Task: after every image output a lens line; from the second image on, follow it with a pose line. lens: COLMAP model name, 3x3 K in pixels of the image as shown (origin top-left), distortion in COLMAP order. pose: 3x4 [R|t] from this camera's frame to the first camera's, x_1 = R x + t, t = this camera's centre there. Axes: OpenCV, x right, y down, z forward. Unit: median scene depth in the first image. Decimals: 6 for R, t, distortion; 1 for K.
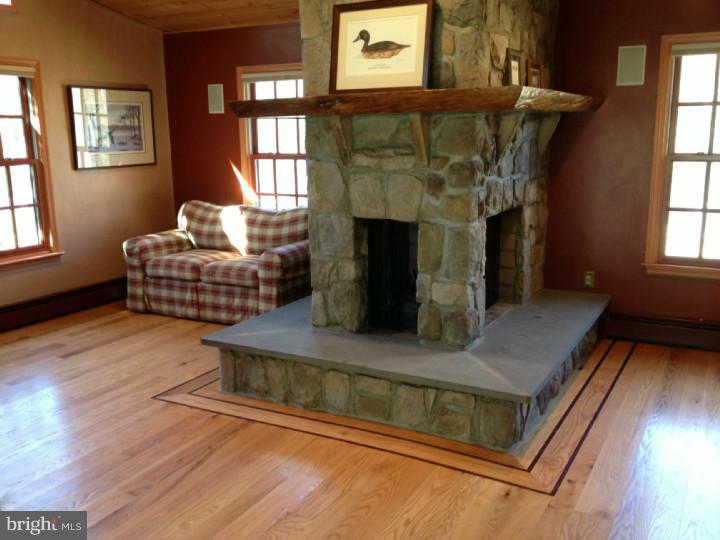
lens RADIAL K [[674.9, 0, 360.0], [0, 674.9, 270.0], [0, 0, 1]] dist [0.158878, -0.371000]
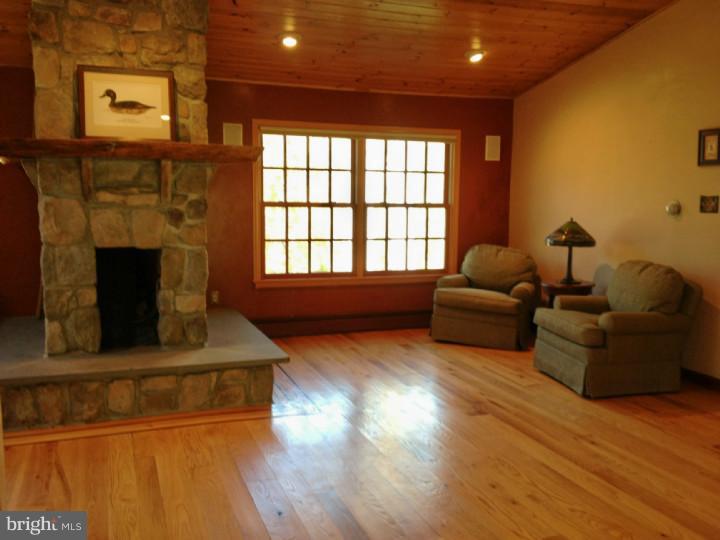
lens RADIAL K [[674.9, 0, 360.0], [0, 674.9, 270.0], [0, 0, 1]] dist [0.158878, -0.371000]
pose [[0.649665, -0.060484, 0.757811, -0.612185], [0.135588, 0.990066, -0.037217, 0.062988], [-0.748032, 0.126929, 0.651412, -0.064256]]
